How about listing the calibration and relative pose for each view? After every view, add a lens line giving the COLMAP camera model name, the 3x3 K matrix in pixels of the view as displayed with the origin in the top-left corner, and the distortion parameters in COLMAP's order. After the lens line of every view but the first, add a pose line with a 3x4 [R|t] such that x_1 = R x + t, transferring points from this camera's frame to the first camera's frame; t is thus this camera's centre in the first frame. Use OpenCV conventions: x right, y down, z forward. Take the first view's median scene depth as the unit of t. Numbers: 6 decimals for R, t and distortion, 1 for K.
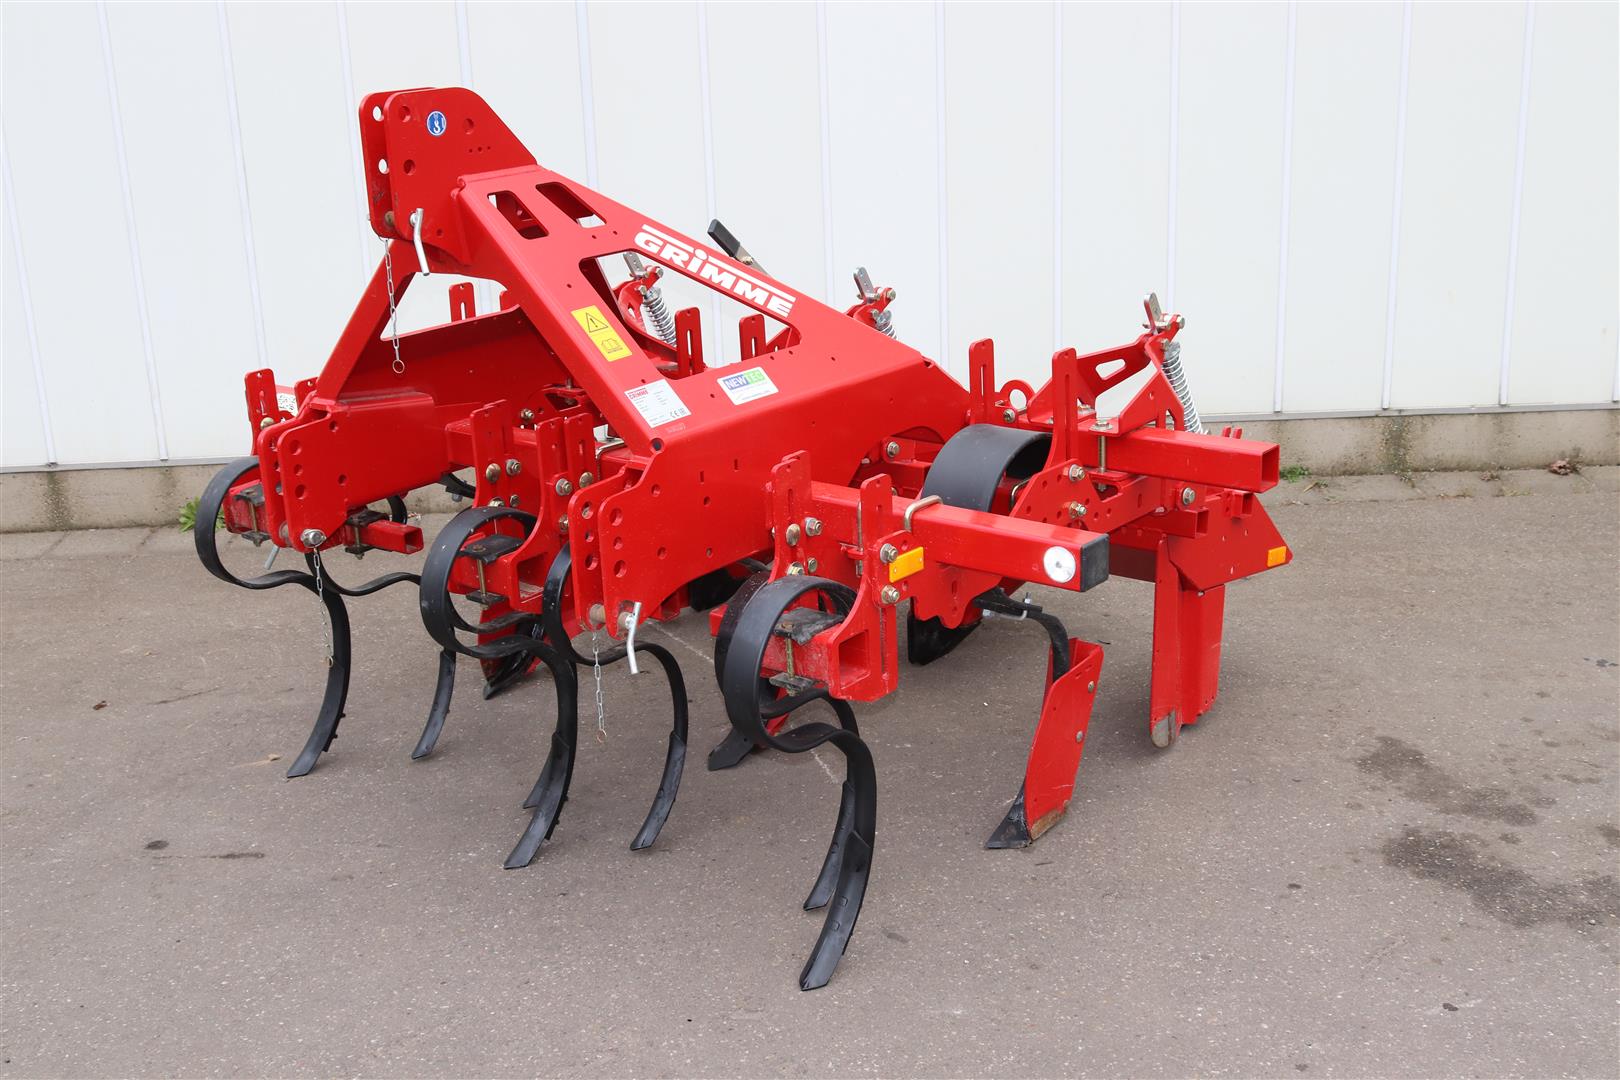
lens RADIAL K [[1859.5, 0, 810.0], [0, 1859.5, 540.0], [0, 0, 1]] dist [-0.087081, 0.058369]
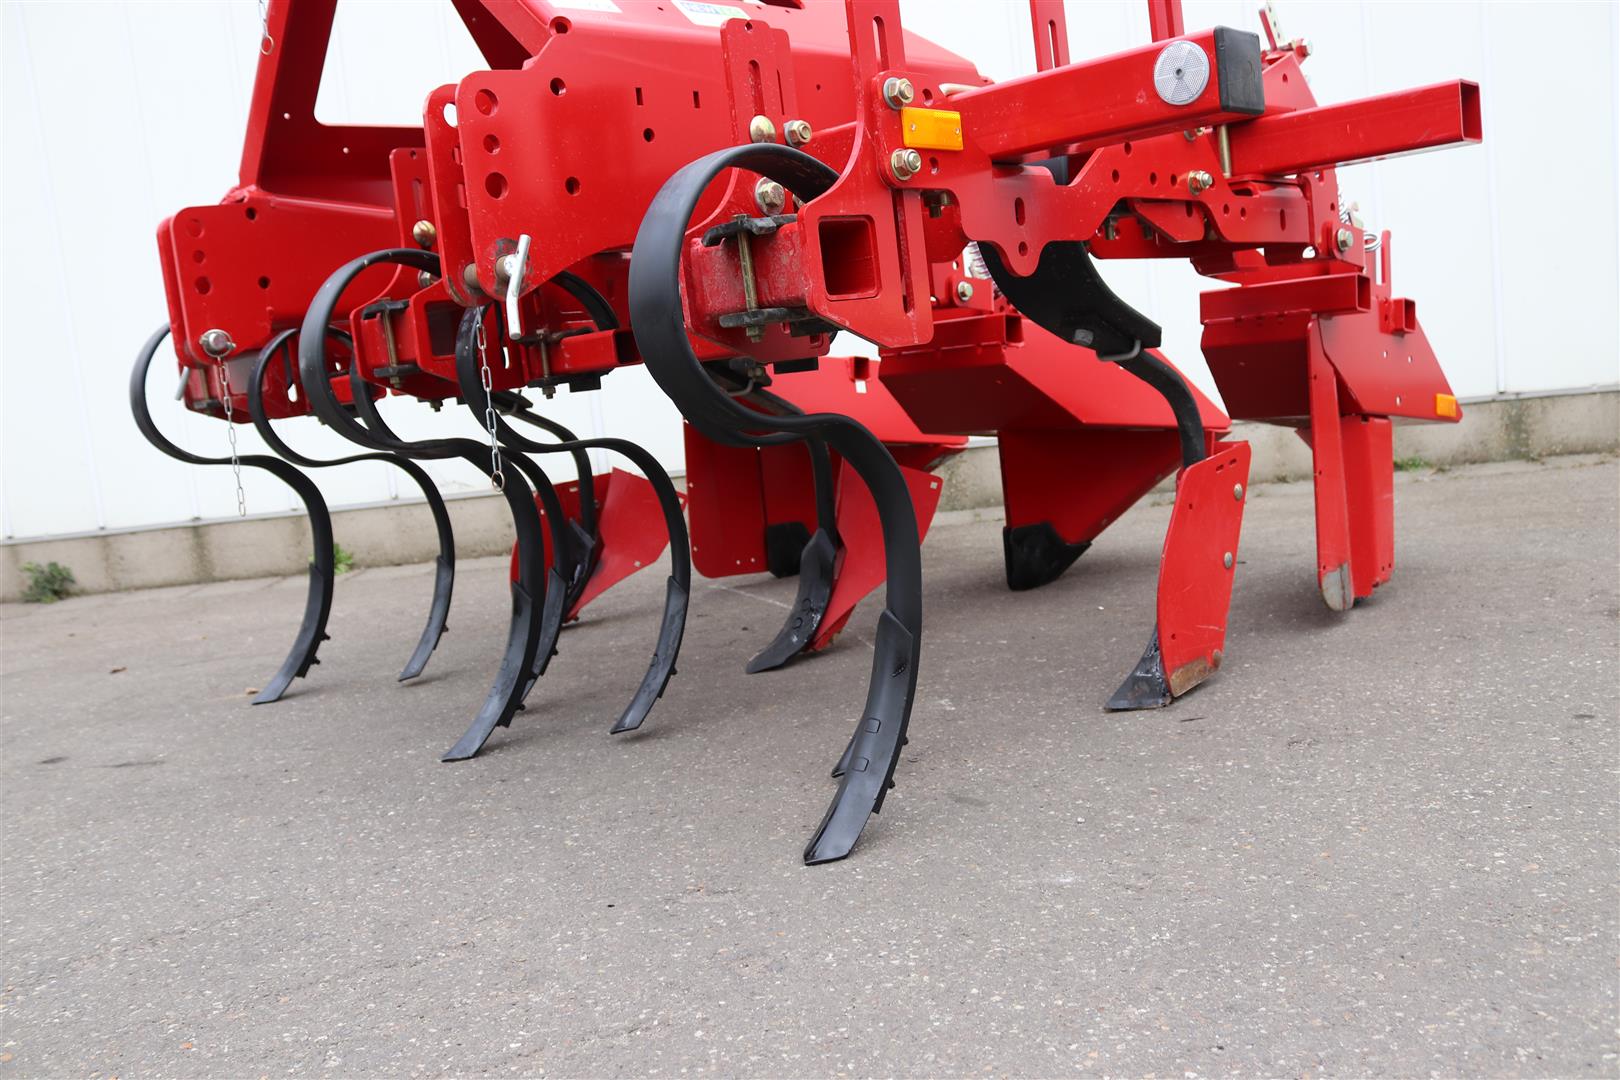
lens RADIAL K [[1372.1, 0, 810.0], [0, 1372.1, 540.0], [0, 0, 1]] dist [-0.160307, 0.147986]
pose [[0.991789, -0.053081, -0.116348, 0.046914], [0.032863, 0.985023, -0.169264, 0.185781], [0.123590, 0.164051, 0.978679, 0.474972]]
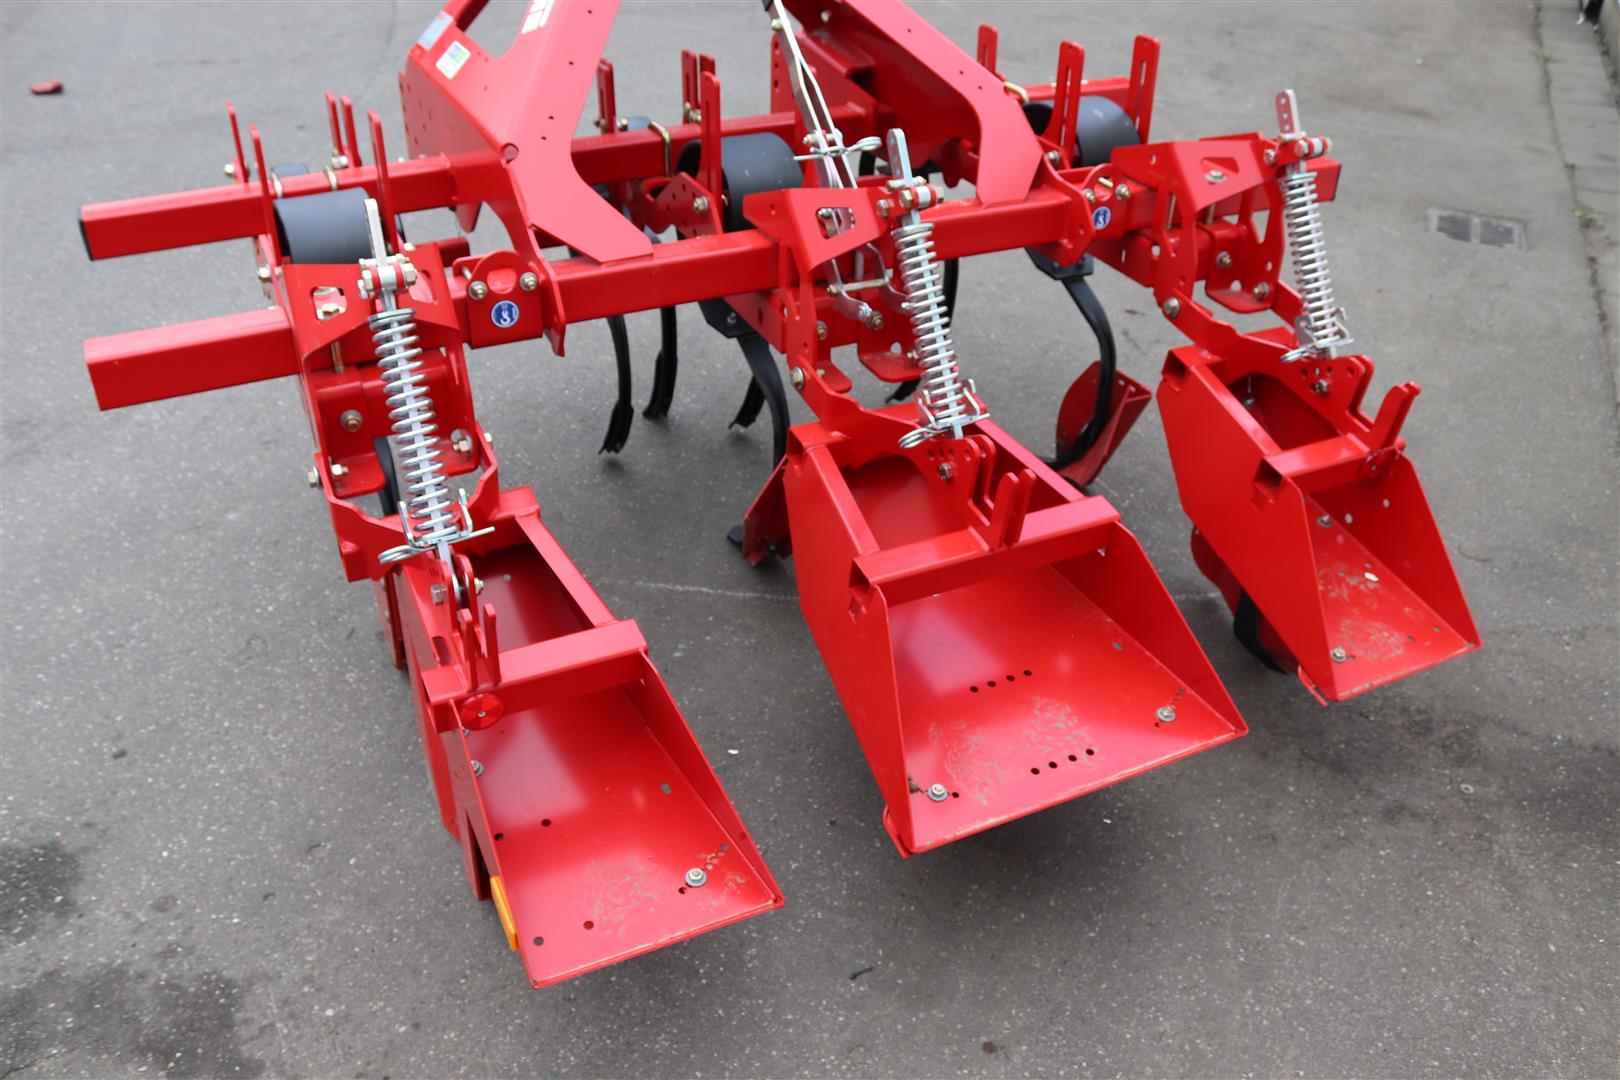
lens RADIAL K [[1372.1, 0, 810.0], [0, 1372.1, 540.0], [0, 0, 1]] dist [-0.160307, 0.147986]
pose [[-0.432570, 0.522367, -0.734858, 0.516483], [-0.263067, 0.706467, 0.657038, -0.394884], [0.862368, 0.477532, -0.168179, 1.287675]]
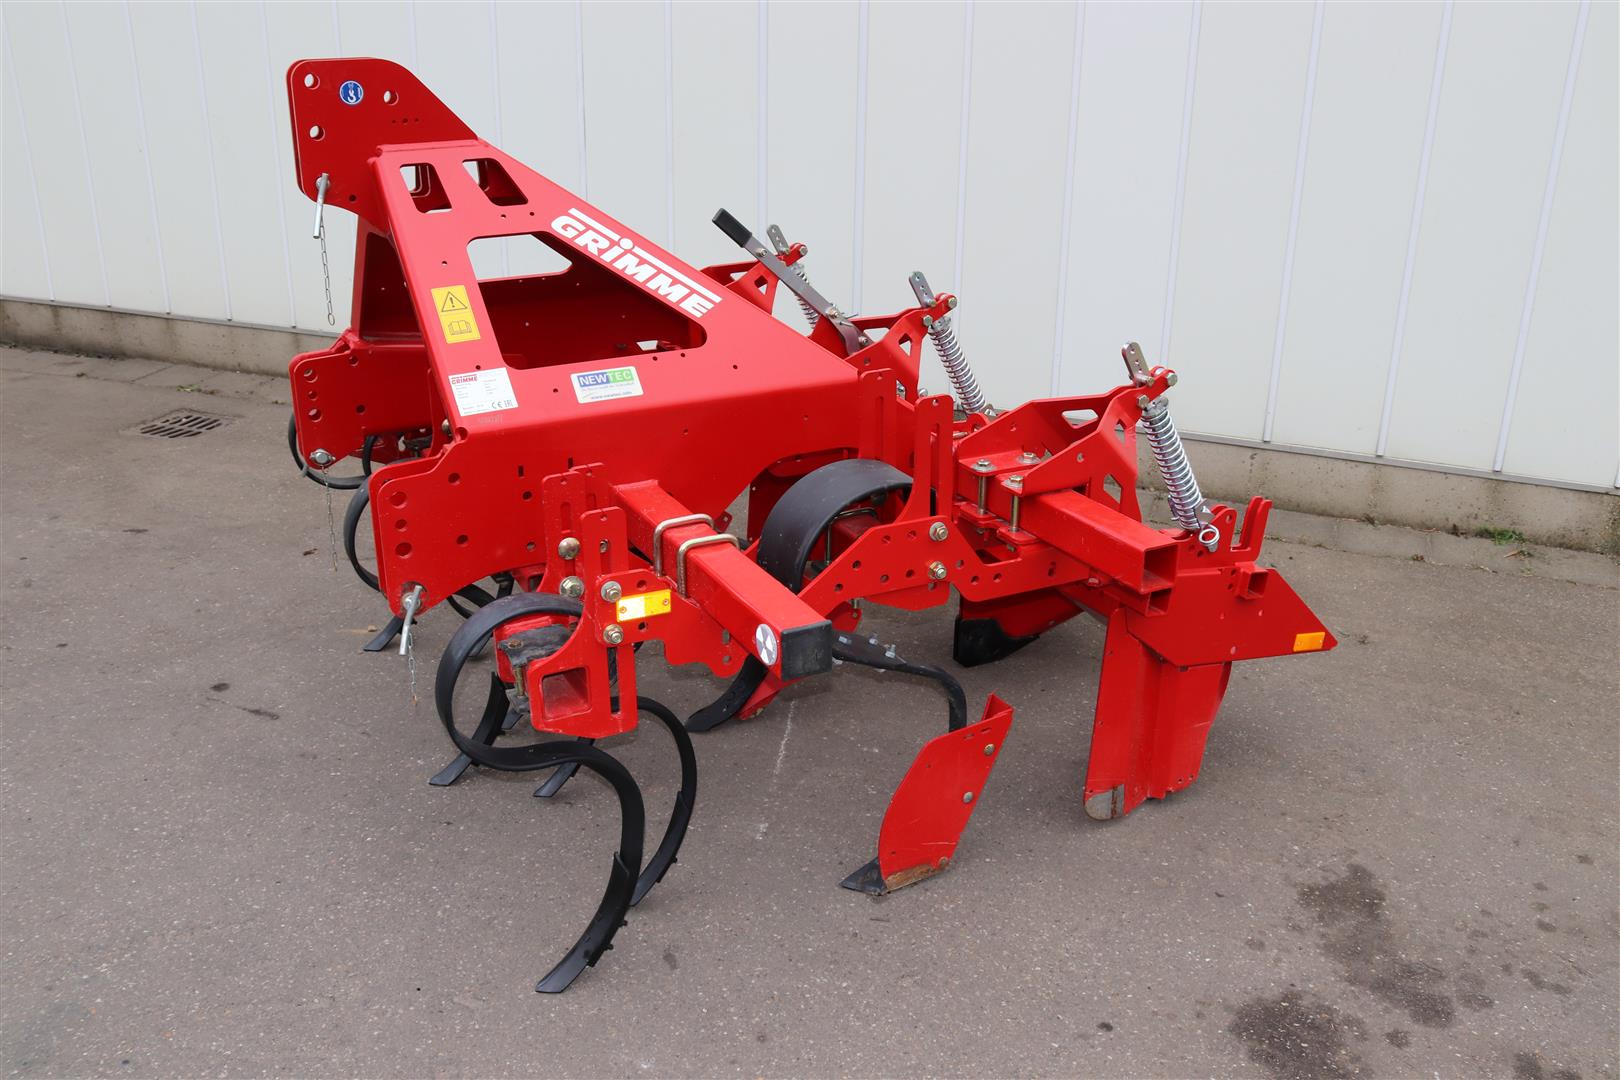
lens RADIAL K [[1443.2, 0, 810.0], [0, 1443.2, 540.0], [0, 0, 1]] dist [-0.144797, 0.113560]
pose [[0.917853, 0.187996, -0.349576, 0.309256], [-0.160441, 0.981287, 0.106463, -0.090246], [0.363049, -0.041631, 0.930840, 0.299156]]
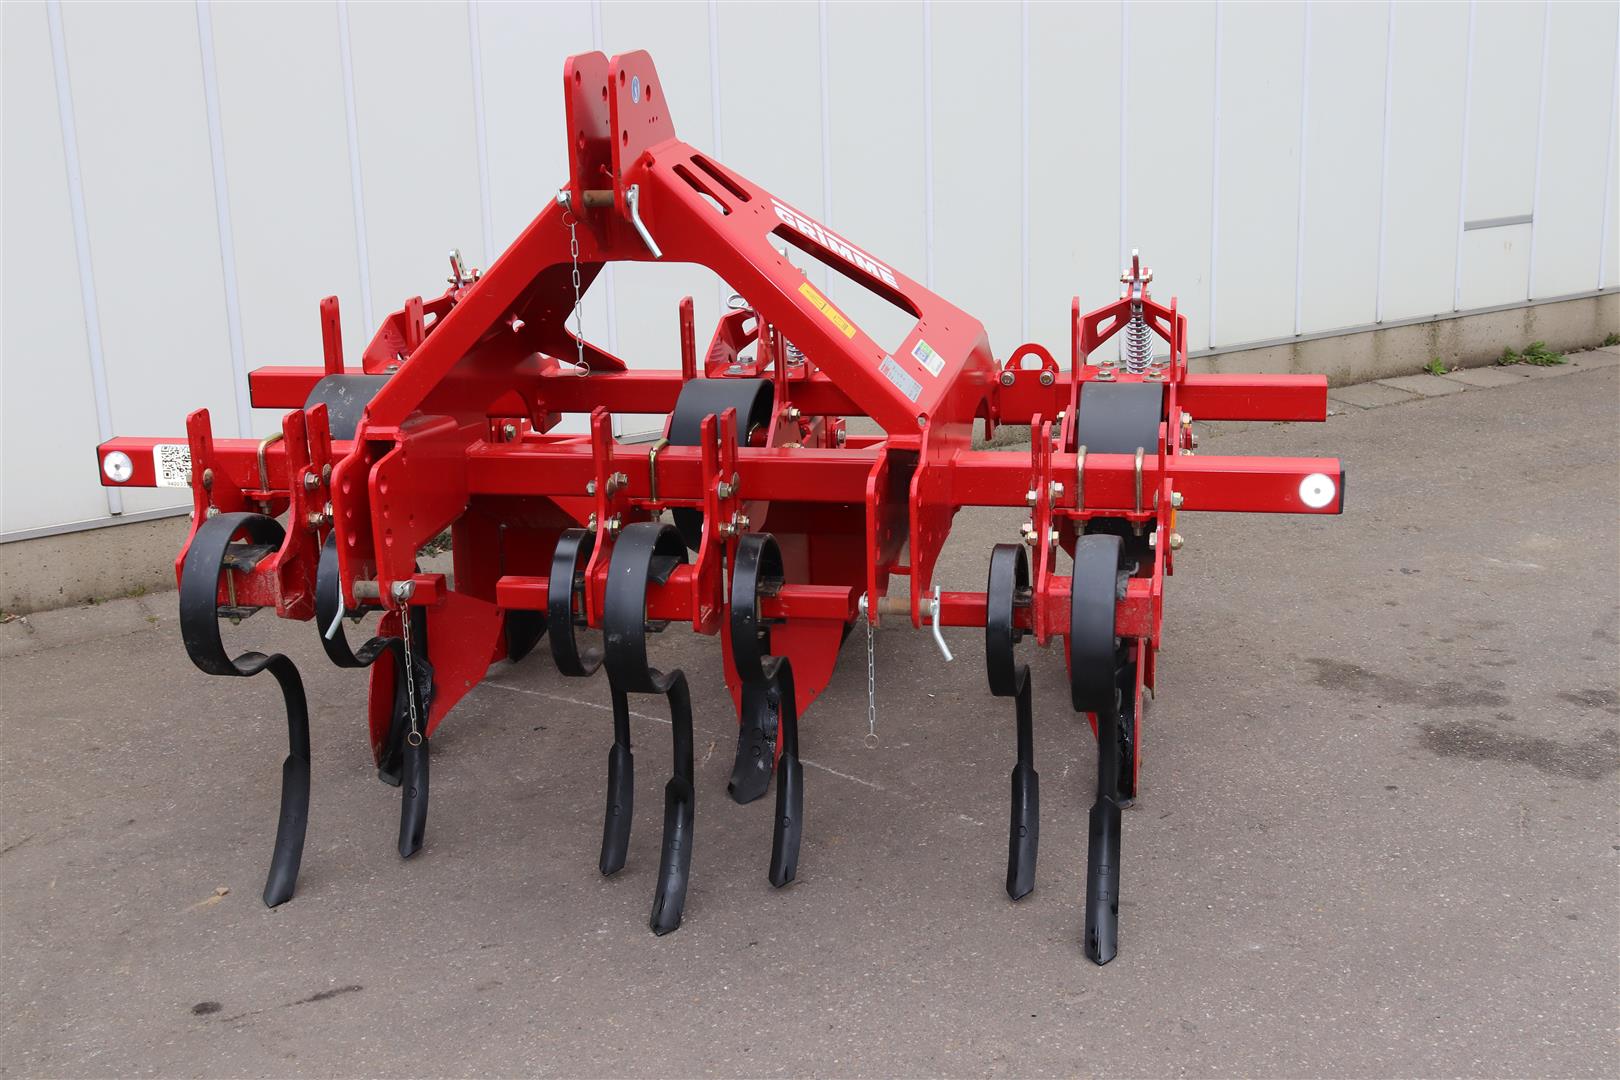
lens RADIAL K [[2153.5, 0, 810.0], [0, 2153.5, 540.0], [0, 0, 1]] dist [-0.062081, 0.032085]
pose [[0.883701, -0.123530, 0.451456, -0.536722], [0.138832, 0.990316, -0.000781, 0.002118], [-0.446987, 0.063366, 0.892293, 0.044086]]
